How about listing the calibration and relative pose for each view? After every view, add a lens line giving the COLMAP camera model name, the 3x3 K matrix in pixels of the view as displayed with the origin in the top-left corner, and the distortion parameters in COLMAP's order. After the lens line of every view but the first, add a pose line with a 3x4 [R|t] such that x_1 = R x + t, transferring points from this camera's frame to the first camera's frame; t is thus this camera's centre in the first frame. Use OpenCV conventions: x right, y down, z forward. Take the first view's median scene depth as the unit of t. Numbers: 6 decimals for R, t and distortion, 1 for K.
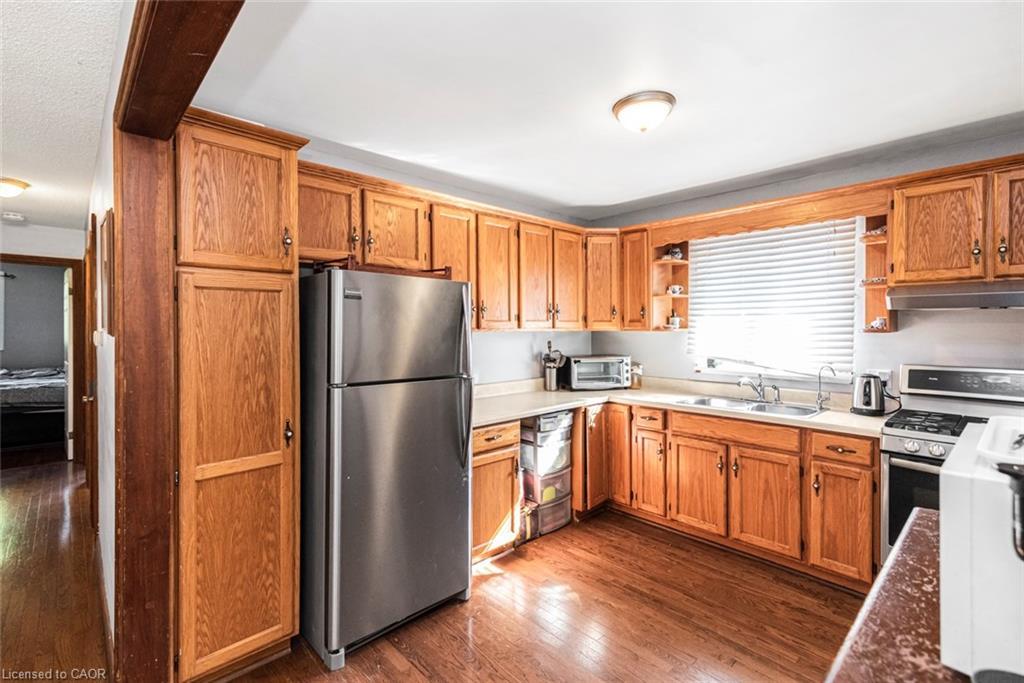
lens RADIAL K [[468.9, 0, 508.7], [0, 468.9, 327.6], [0, 0, 1]] dist [0.013486, -0.001237]
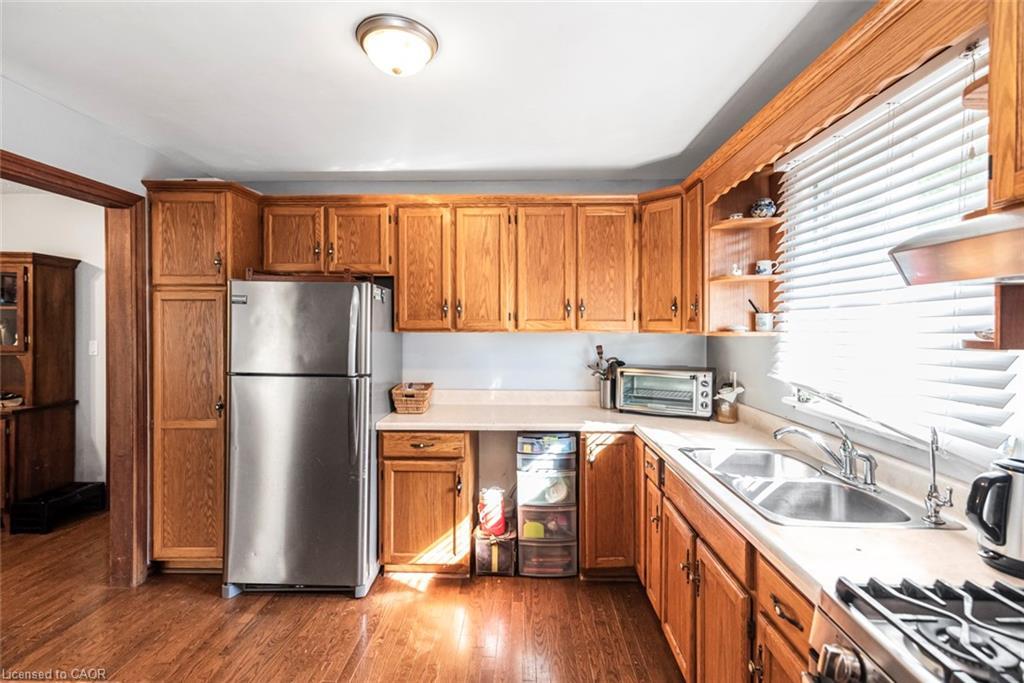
lens RADIAL K [[468.9, 0, 507.9], [0, 468.9, 328.7], [0, 0, 1]] dist [0.013486, -0.001237]
pose [[0.708119, 0.007786, -0.706050, 0.831339], [-0.004674, 0.999969, 0.006340, -0.006281], [0.706077, -0.001189, 0.708134, 0.502177]]
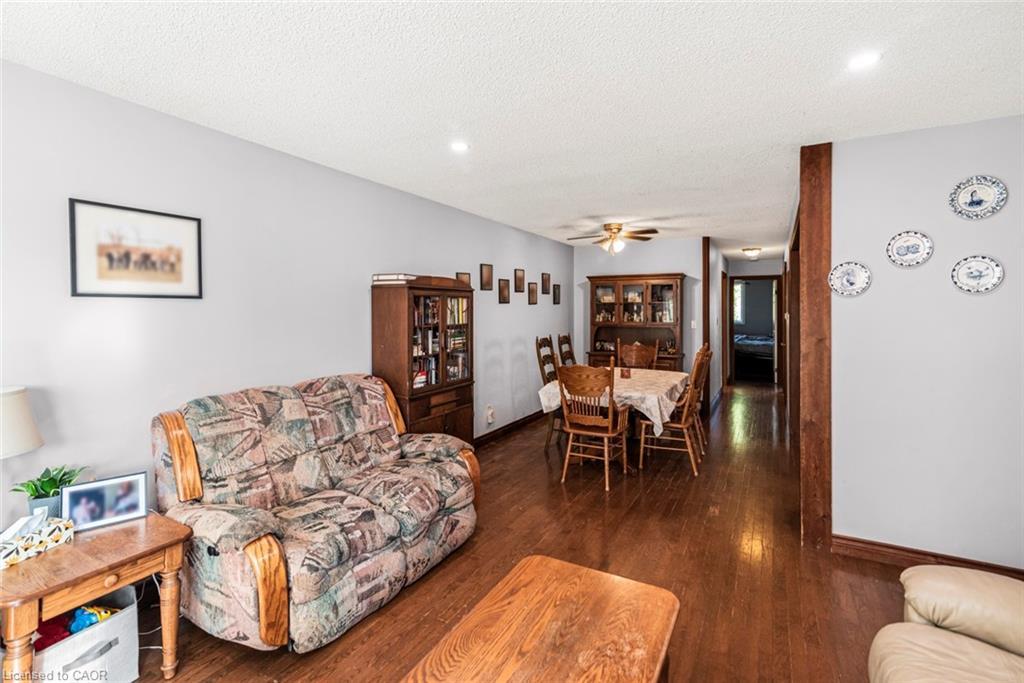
lens RADIAL K [[468.9, 0, 511.0], [0, 468.9, 317.6], [0, 0, 1]] dist [0.013486, -0.001237]
pose [[0.309540, 0.009535, -0.950839, 1.034574], [0.002759, 0.999937, 0.010926, -0.000318], [0.950883, -0.006006, 0.309494, -1.137544]]
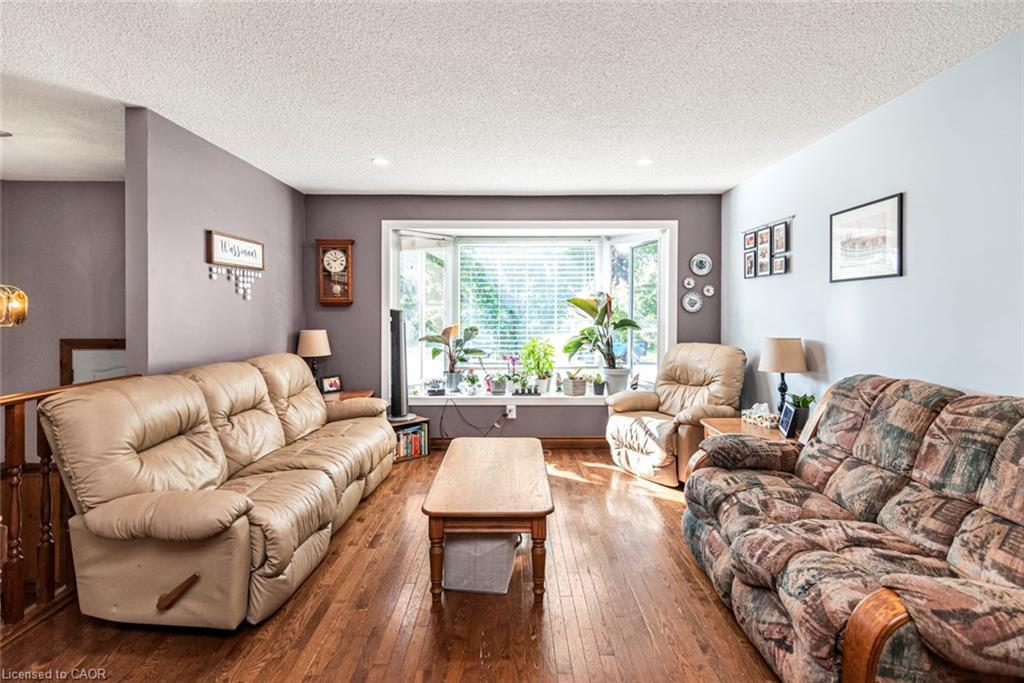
lens RADIAL K [[468.9, 0, 517.6], [0, 468.9, 315.9], [0, 0, 1]] dist [0.013486, -0.001237]
pose [[-0.741569, -0.010431, 0.670796, -0.228763], [-0.002073, 0.999910, 0.013256, 0.039705], [-0.670874, 0.008440, -0.741523, -0.186882]]
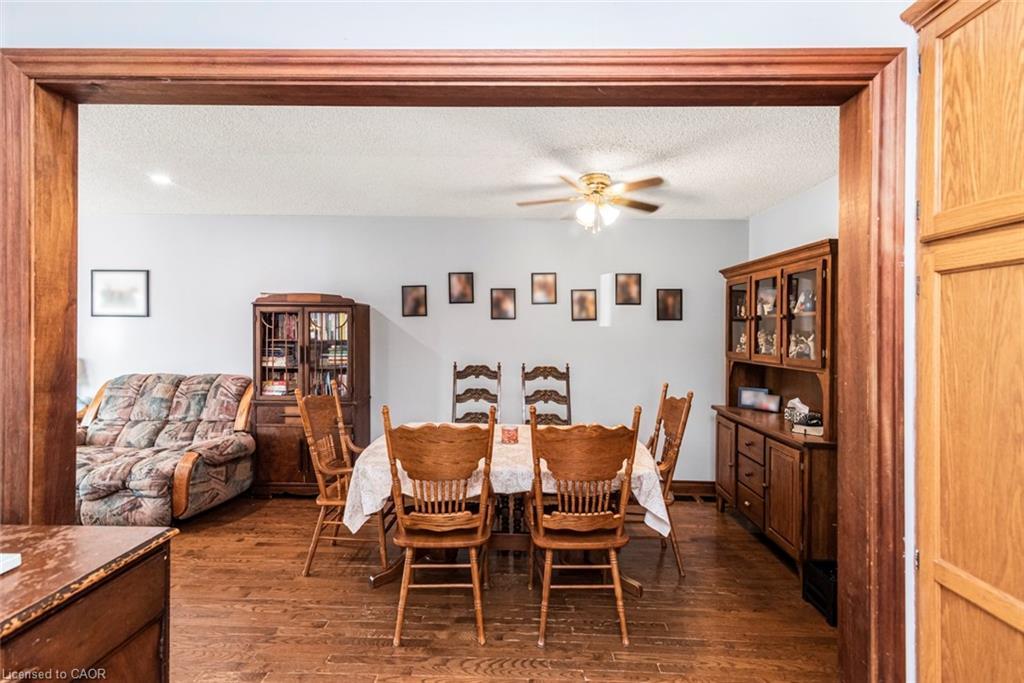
lens RADIAL K [[468.9, 0, 507.3], [0, 468.9, 332.5], [0, 0, 1]] dist [0.013486, -0.001237]
pose [[-0.709534, -0.008420, -0.704621, 0.131791], [-0.014886, 0.999885, 0.003041, 0.000768], [0.704514, 0.012646, -0.709578, 0.736620]]
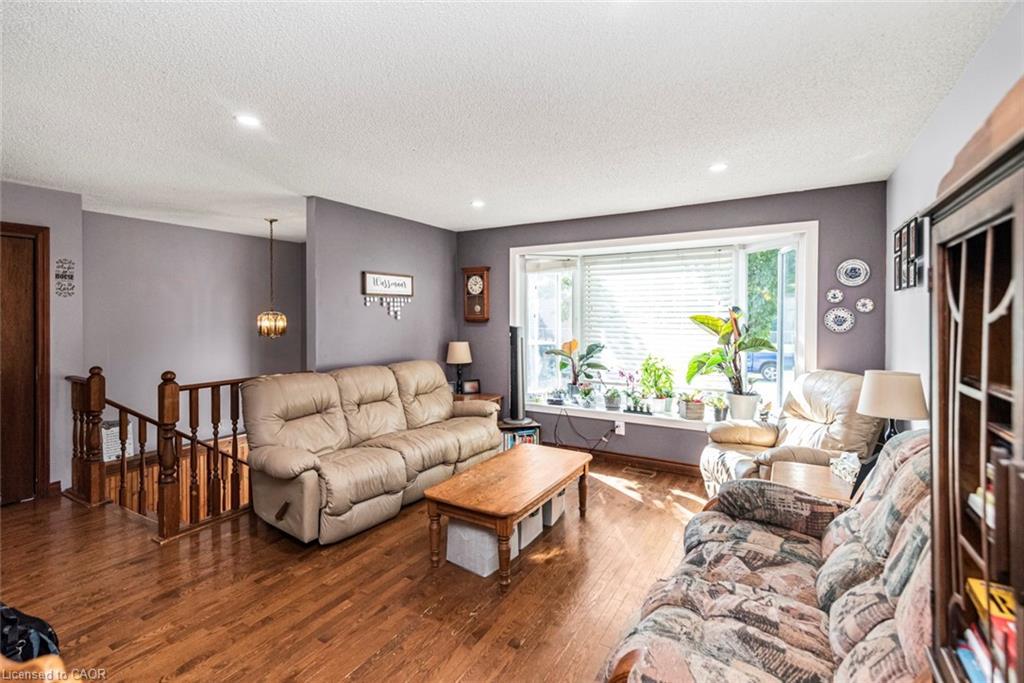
lens RADIAL K [[468.9, 0, 514.5], [0, 468.9, 325.9], [0, 0, 1]] dist [0.013486, -0.001237]
pose [[-0.293576, -0.020642, 0.955713, -0.628159], [-0.000946, 0.999773, 0.021303, -0.002969], [-0.955935, 0.005350, -0.293529, -0.590687]]
